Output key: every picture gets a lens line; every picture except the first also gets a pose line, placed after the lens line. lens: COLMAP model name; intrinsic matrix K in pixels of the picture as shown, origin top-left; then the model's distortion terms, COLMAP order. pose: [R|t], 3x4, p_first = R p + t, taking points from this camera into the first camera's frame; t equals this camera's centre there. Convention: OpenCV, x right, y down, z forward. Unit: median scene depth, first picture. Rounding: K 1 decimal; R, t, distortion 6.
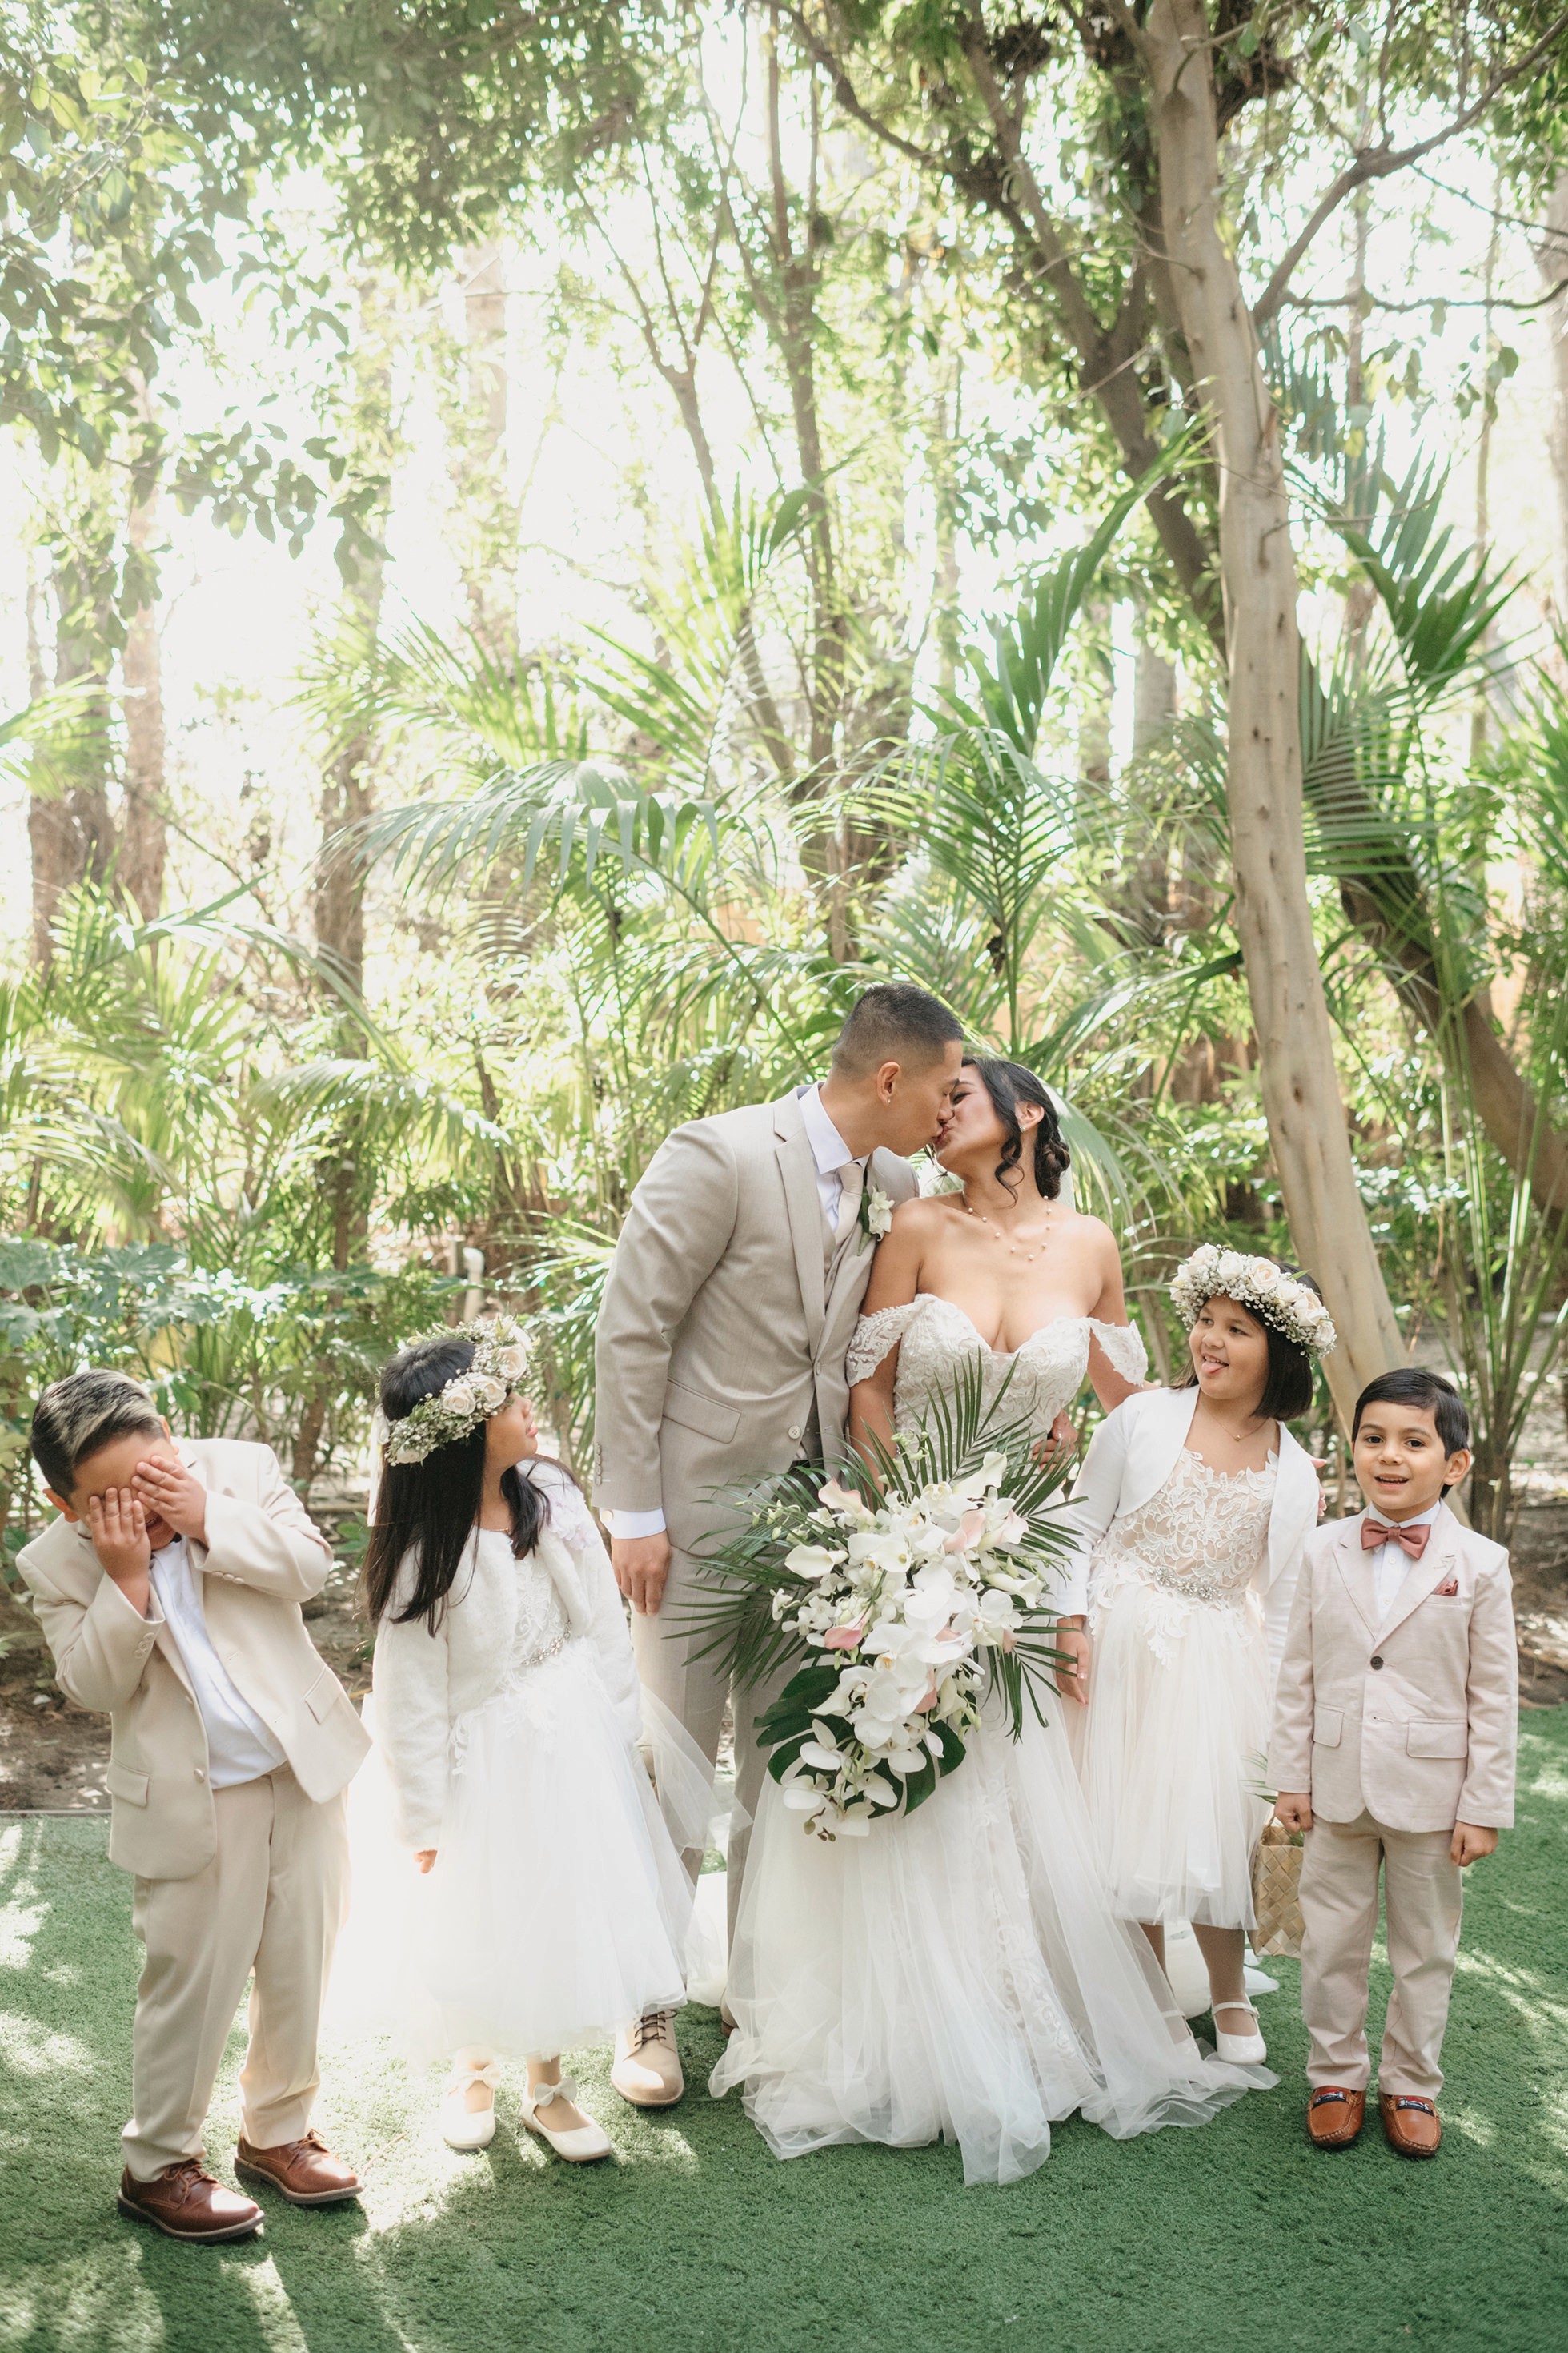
lens RADIAL K [[2281.2, 0, 814.2], [0, 2281.2, 1185.2], [0, 0, 1]] dist [-0.052280, -0.006152]
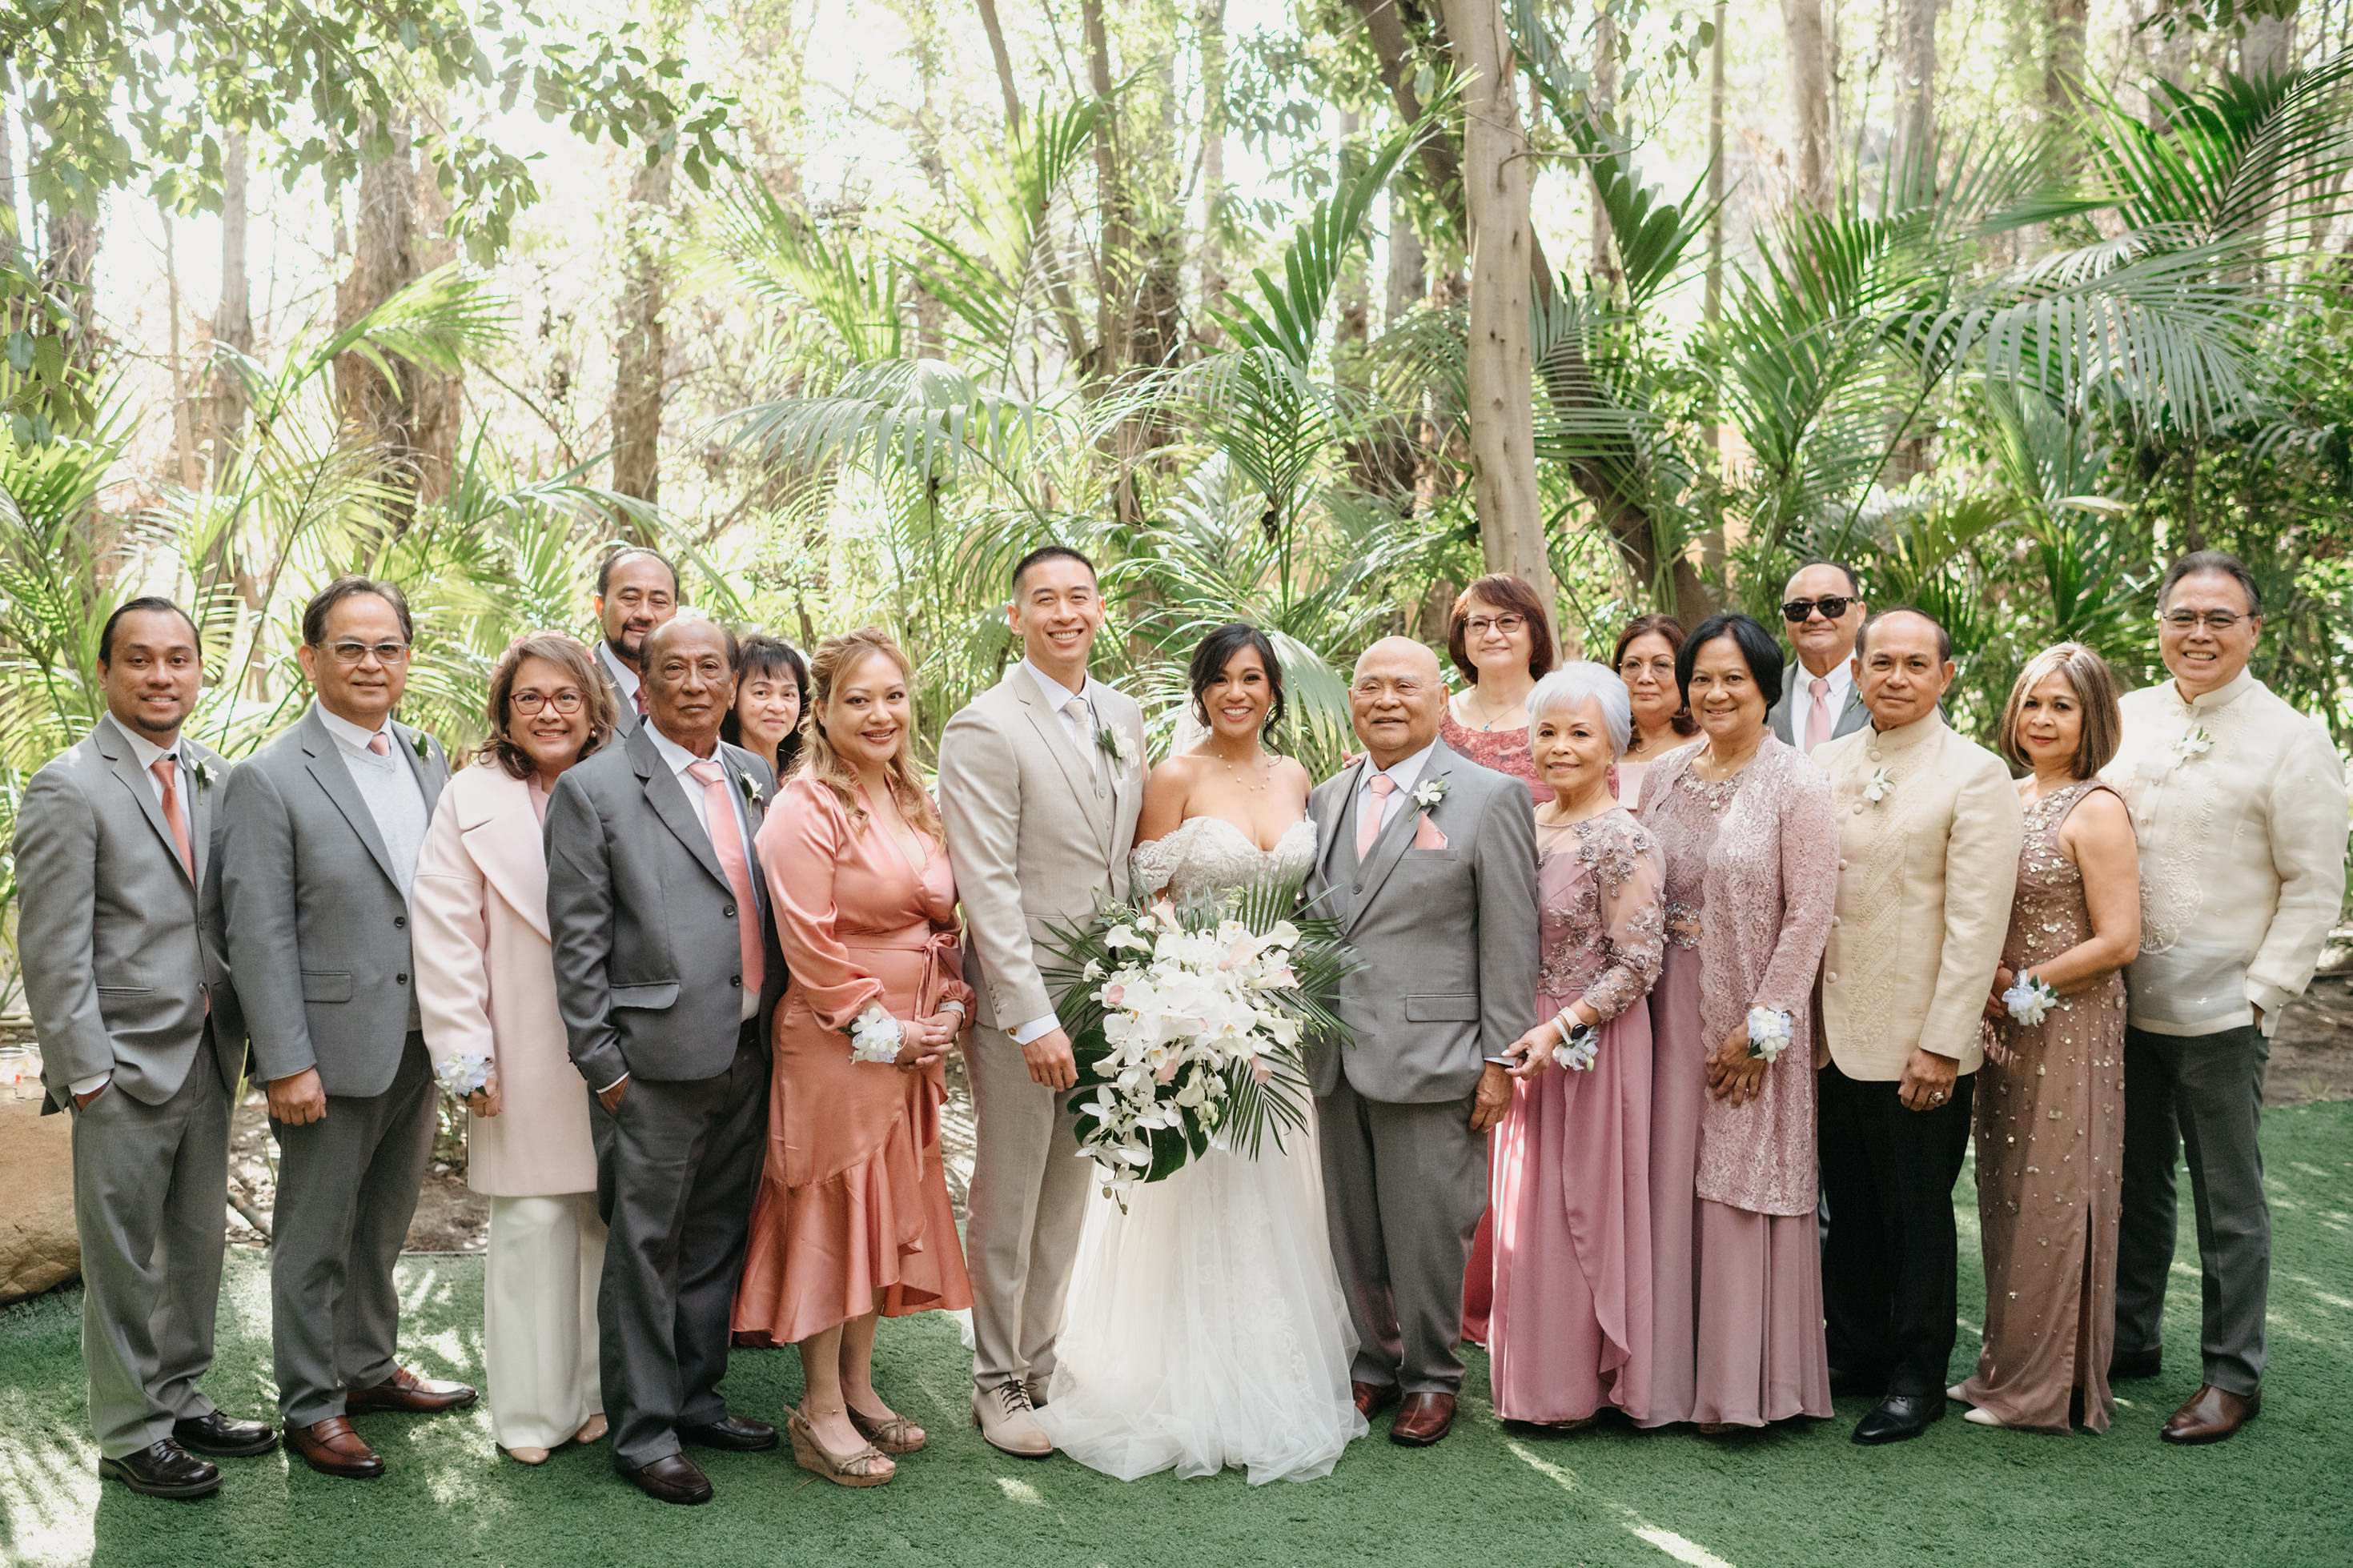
lens RADIAL K [[2281.2, 0, 1176.5], [0, 2281.2, 784.0], [0, 0, 1]] dist [-0.052280, -0.006152]
pose [[0.998871, 0.000795, 0.047497, -0.017690], [-0.002676, 0.999214, 0.039541, -0.011844], [-0.047429, -0.039623, 0.998088, -0.129513]]
